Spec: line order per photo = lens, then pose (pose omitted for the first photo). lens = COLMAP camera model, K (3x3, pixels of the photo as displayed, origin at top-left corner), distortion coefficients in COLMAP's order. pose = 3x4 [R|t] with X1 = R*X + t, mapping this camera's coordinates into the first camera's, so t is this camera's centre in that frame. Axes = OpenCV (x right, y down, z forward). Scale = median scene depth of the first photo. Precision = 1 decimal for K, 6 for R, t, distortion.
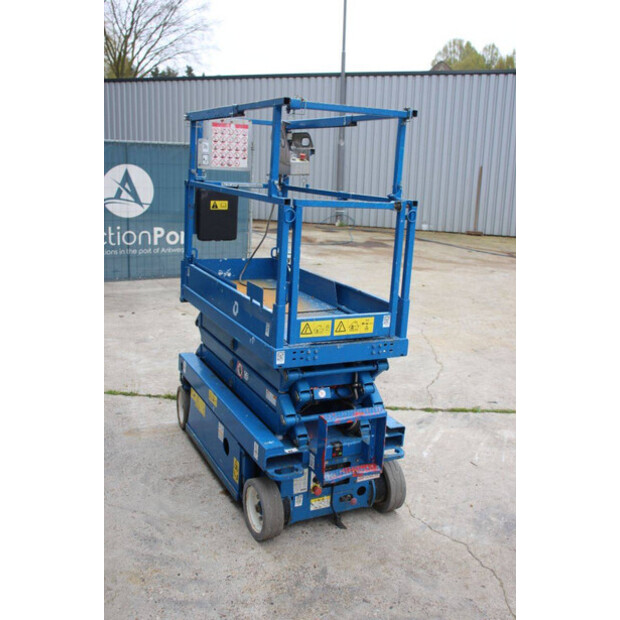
lens RADIAL K [[615.3, 0, 310.1], [0, 615.3, 321.7], [0, 0, 1]] dist [-0.061376, 0.003307]
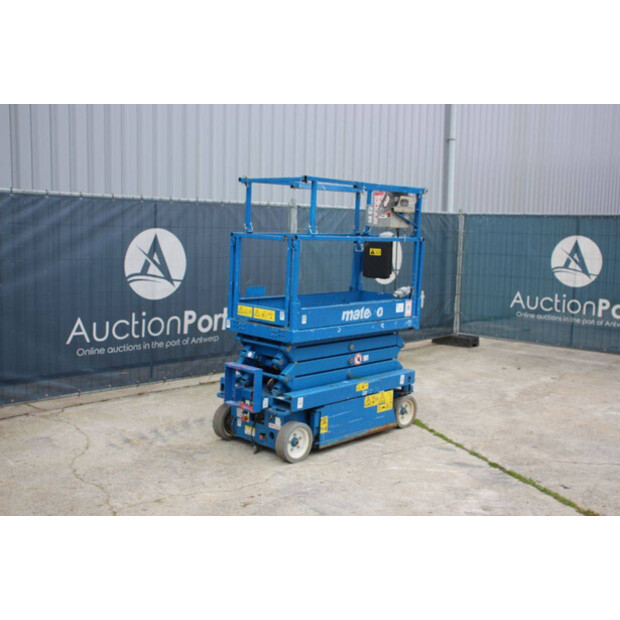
lens RADIAL K [[739.4, 0, 310.0], [0, 739.4, 310.0], [0, 0, 1]] dist [-0.033927, 0.032563]
pose [[0.361772, 0.075855, -0.929175, 1.341265], [-0.249719, 0.968147, -0.018191, 0.001433], [0.898199, 0.238614, 0.369192, 0.295226]]
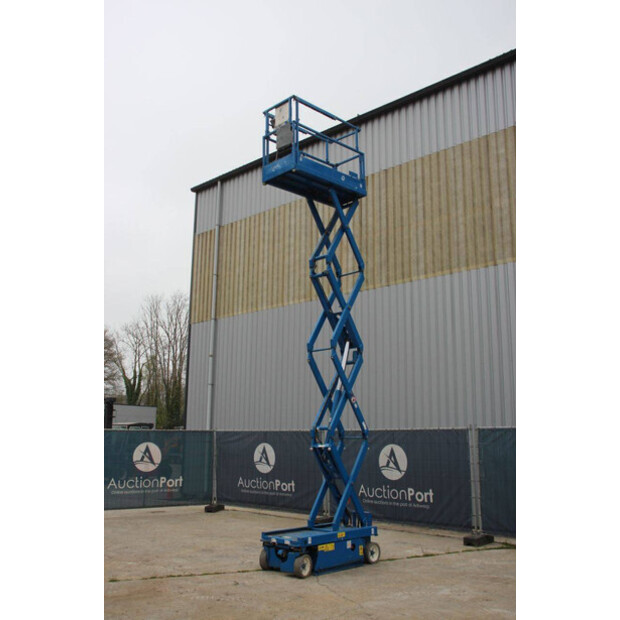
lens RADIAL K [[636.9, 0, 310.0], [0, 636.9, 310.0], [0, 0, 1]] dist [-0.020974, 0.015861]
pose [[-0.921735, -0.118131, -0.369391, 1.172927], [-0.137773, 0.990092, 0.027153, -0.784724], [0.362523, 0.075920, -0.928877, 3.184579]]
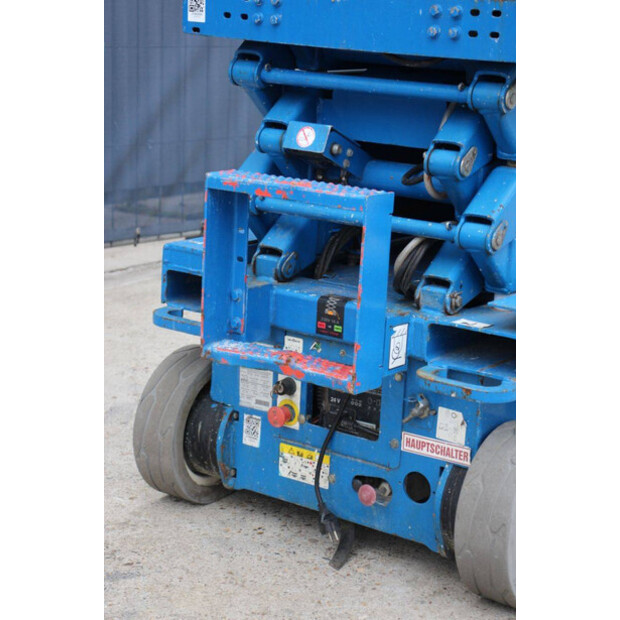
lens RADIAL K [[1490.1, 0, 310.0], [0, 1490.1, 310.0], [0, 0, 1]] dist [0.321251, 1.544918]
pose [[0.461018, 0.163510, -0.872197, 0.588617], [-0.234824, 0.970319, 0.057783, 0.119433], [0.855757, 0.178173, 0.485731, 0.429131]]
